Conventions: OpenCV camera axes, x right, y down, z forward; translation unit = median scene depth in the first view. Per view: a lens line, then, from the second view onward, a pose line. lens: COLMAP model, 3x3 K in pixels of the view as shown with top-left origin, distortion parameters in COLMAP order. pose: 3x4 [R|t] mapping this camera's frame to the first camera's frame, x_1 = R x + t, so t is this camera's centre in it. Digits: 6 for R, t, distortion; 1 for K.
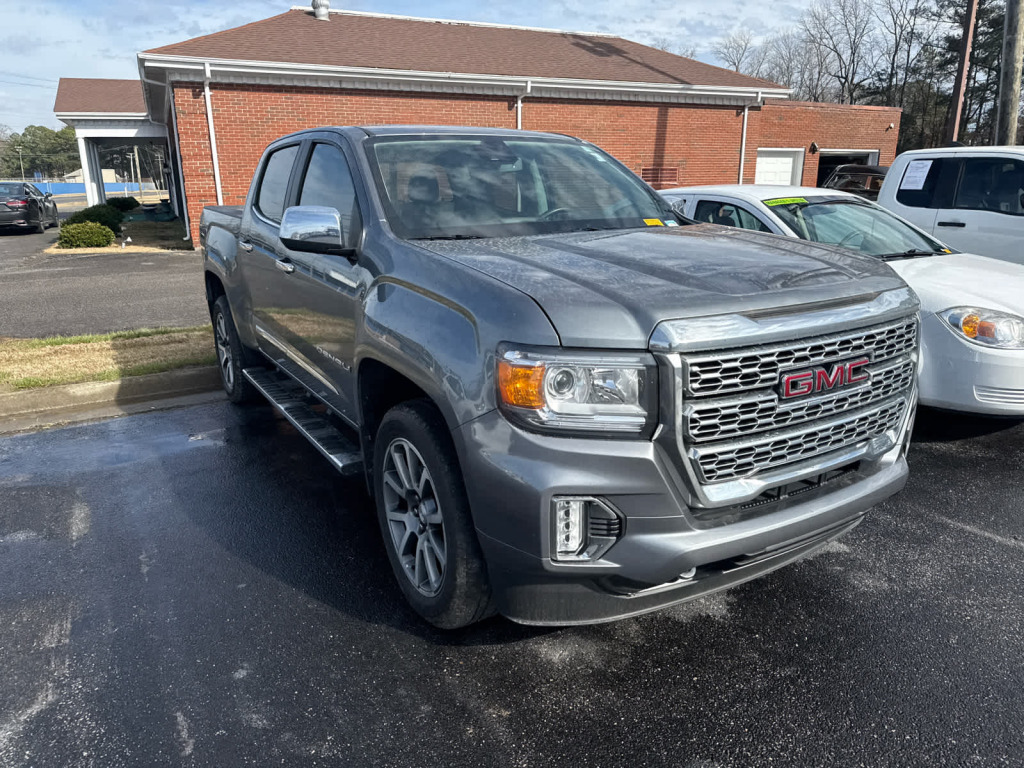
lens RADIAL K [[720.2, 0, 505.8], [0, 720.2, 388.9], [0, 0, 1]] dist [0.020549, -0.023666]
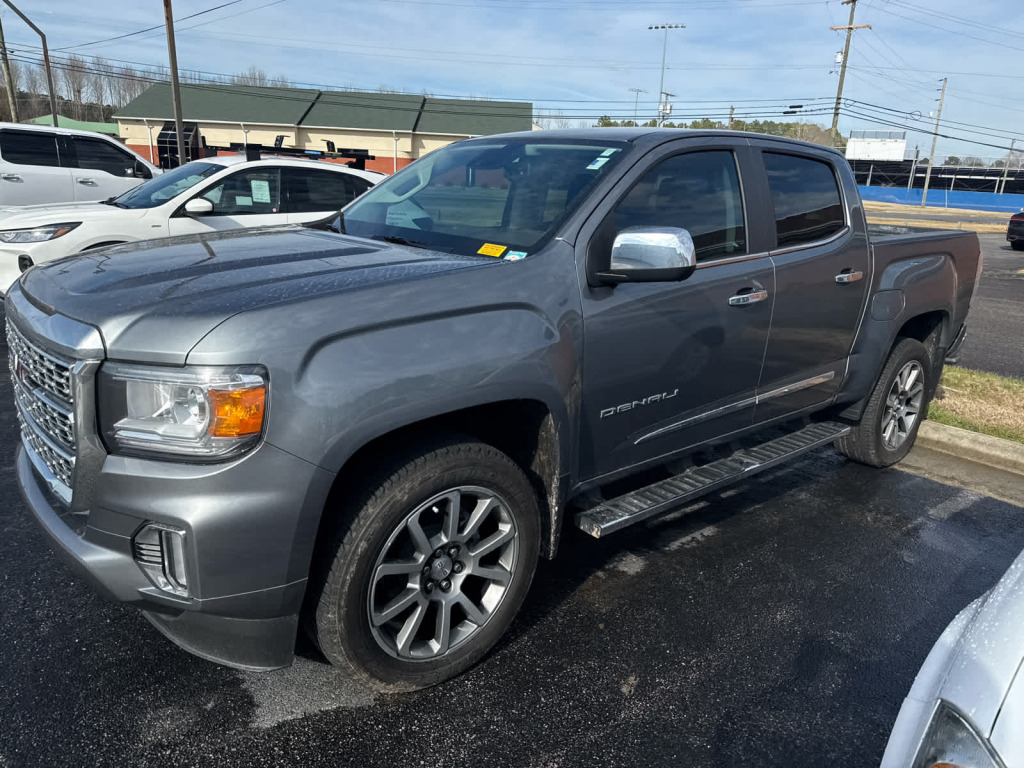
lens RADIAL K [[720.2, 0, 513.8], [0, 720.2, 386.2], [0, 0, 1]] dist [0.020549, -0.023666]
pose [[0.171119, 0.292177, -0.940931, 0.533380], [-0.314871, 0.921151, 0.228772, -0.155196], [0.933581, 0.257125, 0.249625, 0.485389]]
